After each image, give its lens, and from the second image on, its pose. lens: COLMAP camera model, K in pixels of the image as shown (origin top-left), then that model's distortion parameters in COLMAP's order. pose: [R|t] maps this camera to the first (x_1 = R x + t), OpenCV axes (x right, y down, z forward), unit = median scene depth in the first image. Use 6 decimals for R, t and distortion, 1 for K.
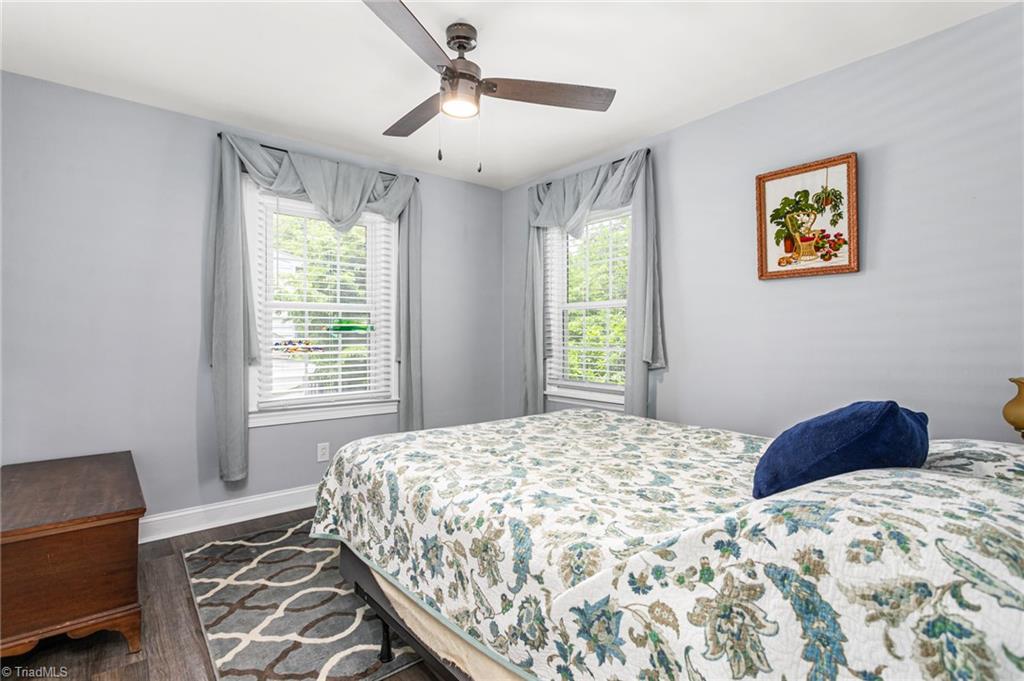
lens RADIAL K [[499.6, 0, 509.5], [0, 499.6, 343.4], [0, 0, 1]] dist [-0.003934, -0.000343]
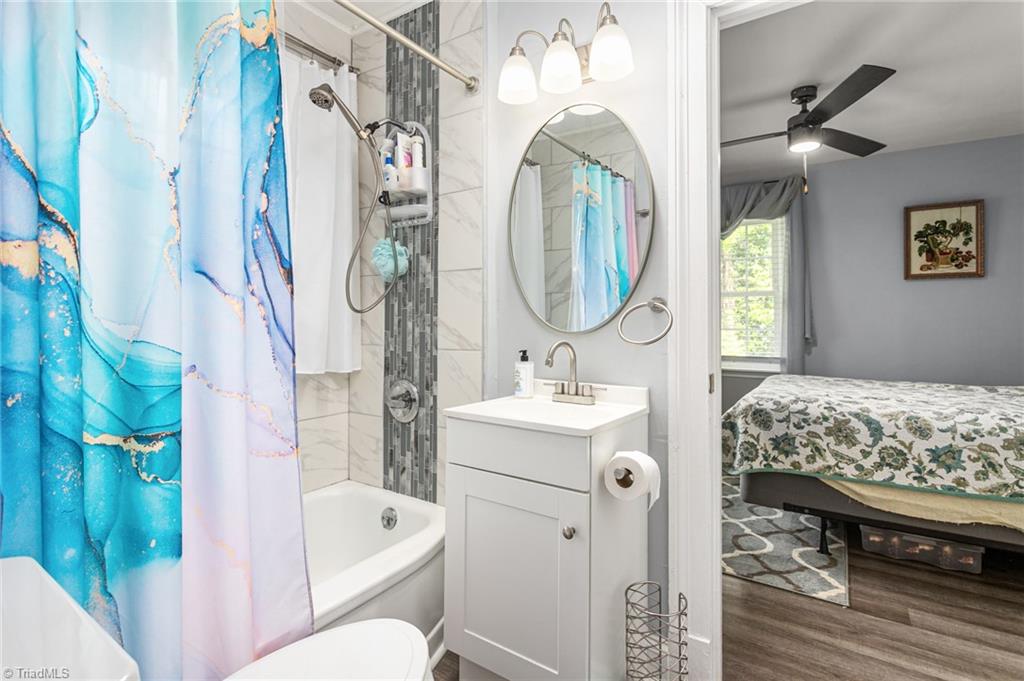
lens RADIAL K [[499.6, 0, 514.7], [0, 499.6, 330.3], [0, 0, 1]] dist [-0.003934, -0.000343]
pose [[0.954375, -0.000167, 0.298609, -1.112999], [0.000920, 0.999997, -0.002382, 0.023024], [-0.298608, 0.002548, 0.954373, -0.031814]]
